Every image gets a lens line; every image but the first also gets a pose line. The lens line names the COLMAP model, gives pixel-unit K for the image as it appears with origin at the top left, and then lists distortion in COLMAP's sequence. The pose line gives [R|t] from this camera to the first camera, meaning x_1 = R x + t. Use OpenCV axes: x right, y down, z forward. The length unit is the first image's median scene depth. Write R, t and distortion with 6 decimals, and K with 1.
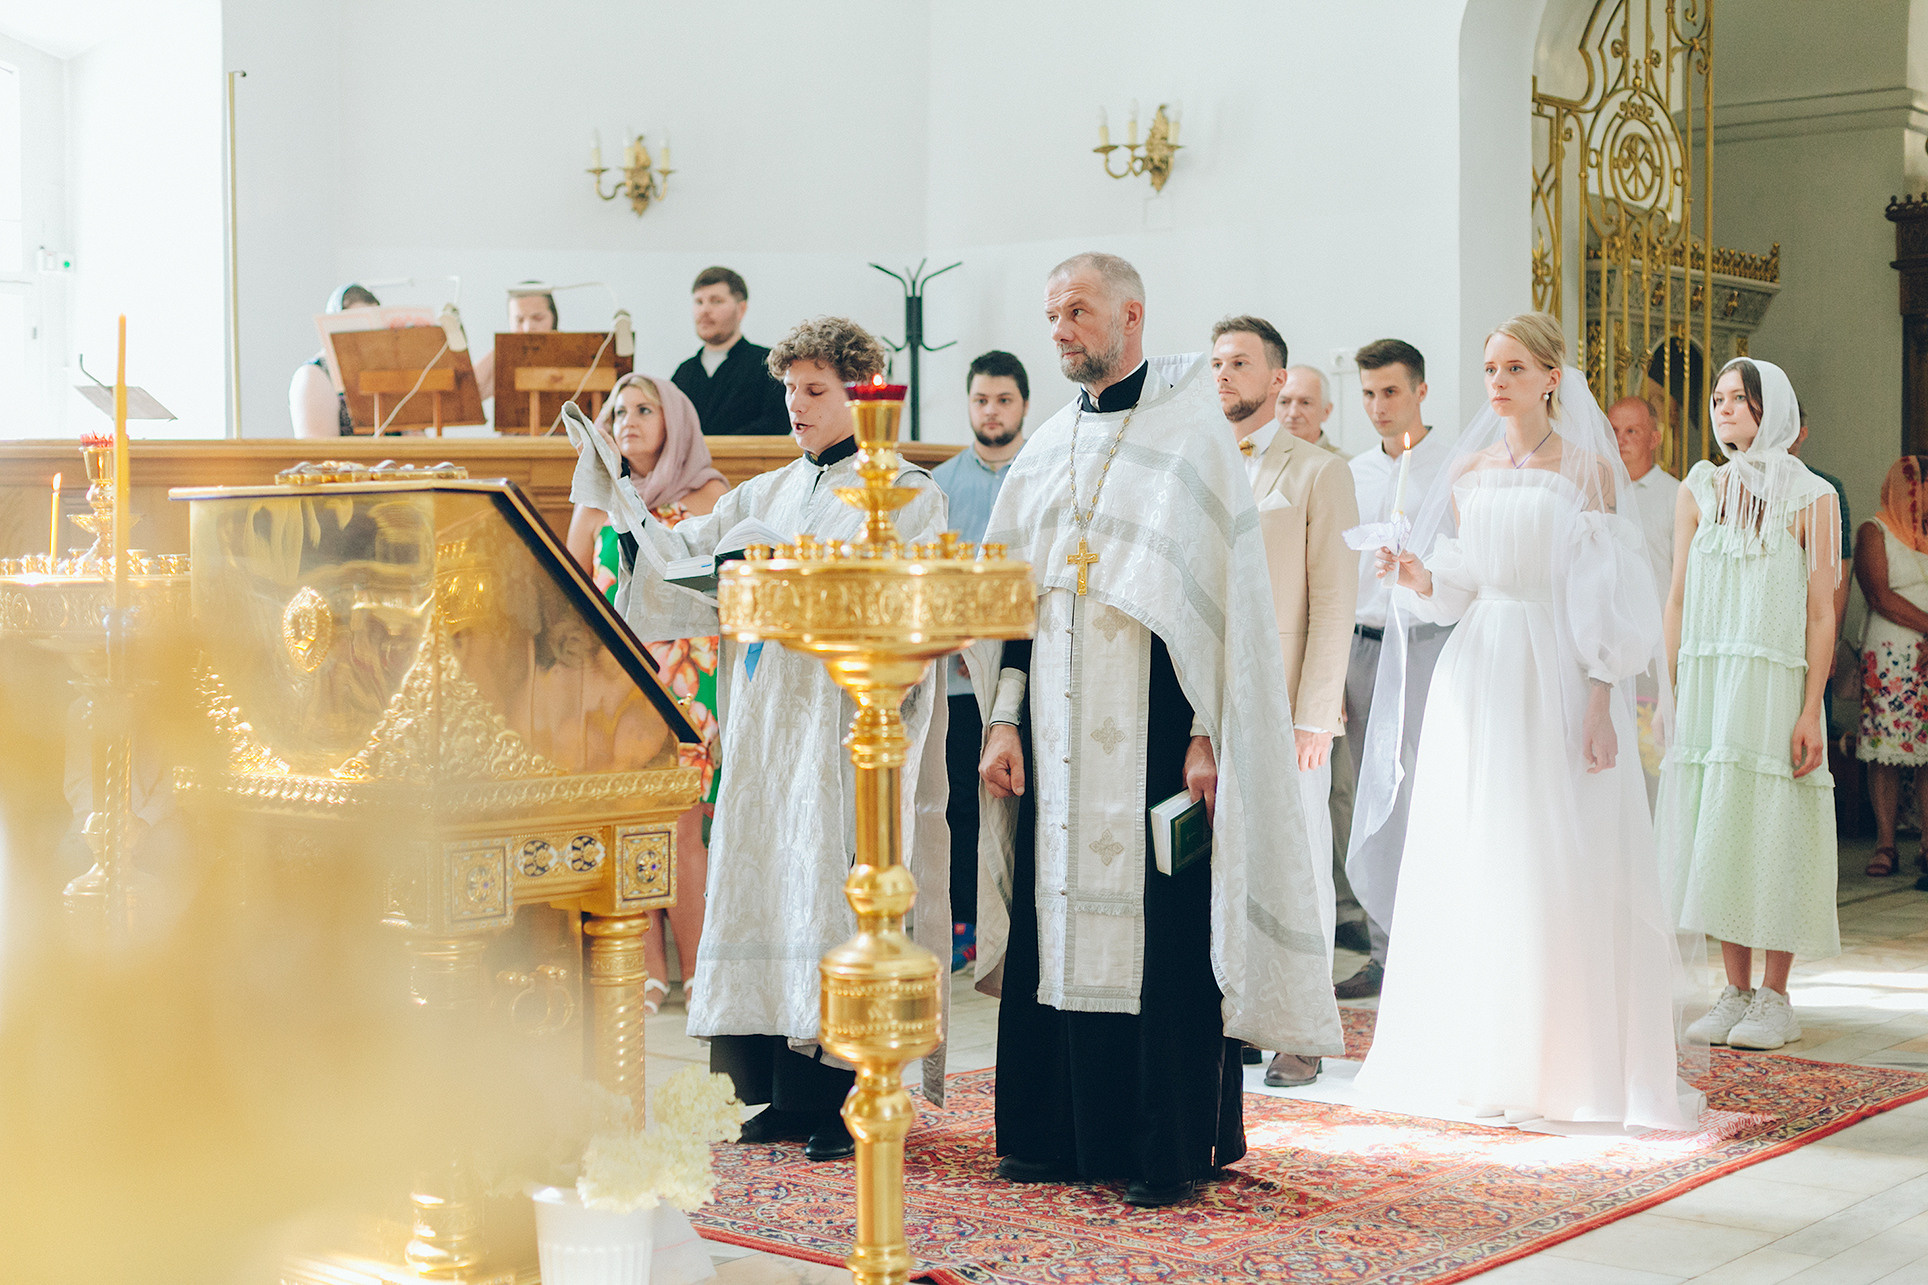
lens RADIAL K [[2724.1, 0, 964.0], [0, 2724.1, 642.5], [0, 0, 1]] dist [-0.024297, -0.017517]
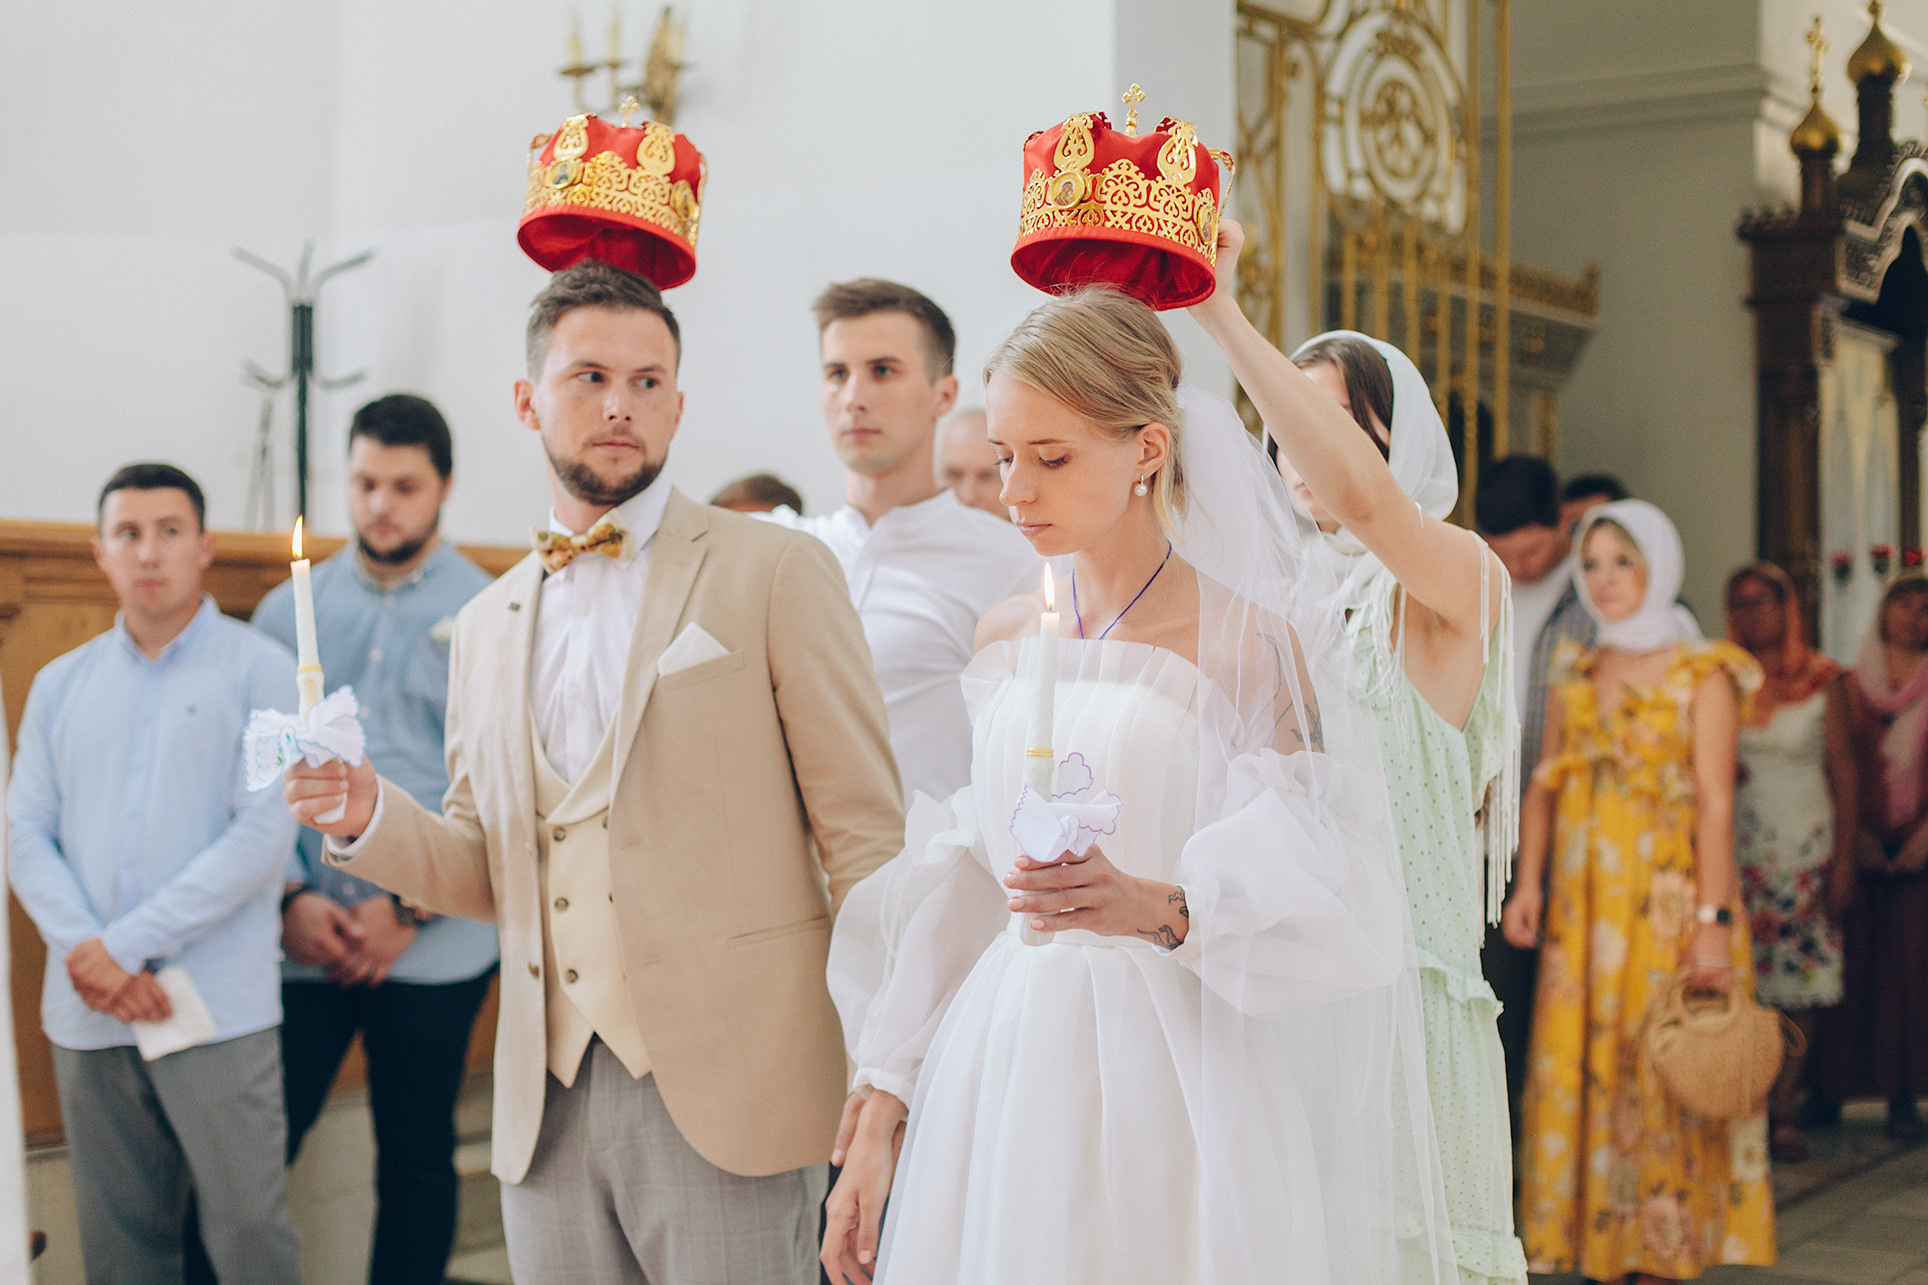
lens RADIAL K [[2982.8, 0, 826.1], [0, 2982.8, 644.0], [0, 0, 1]] dist [-0.322017, 1.528015]
pose [[0.998633, 0.015763, 0.049844, 0.079194], [-0.014060, 0.999311, -0.034338, -0.024144], [-0.050351, 0.033590, 0.998167, 0.314537]]
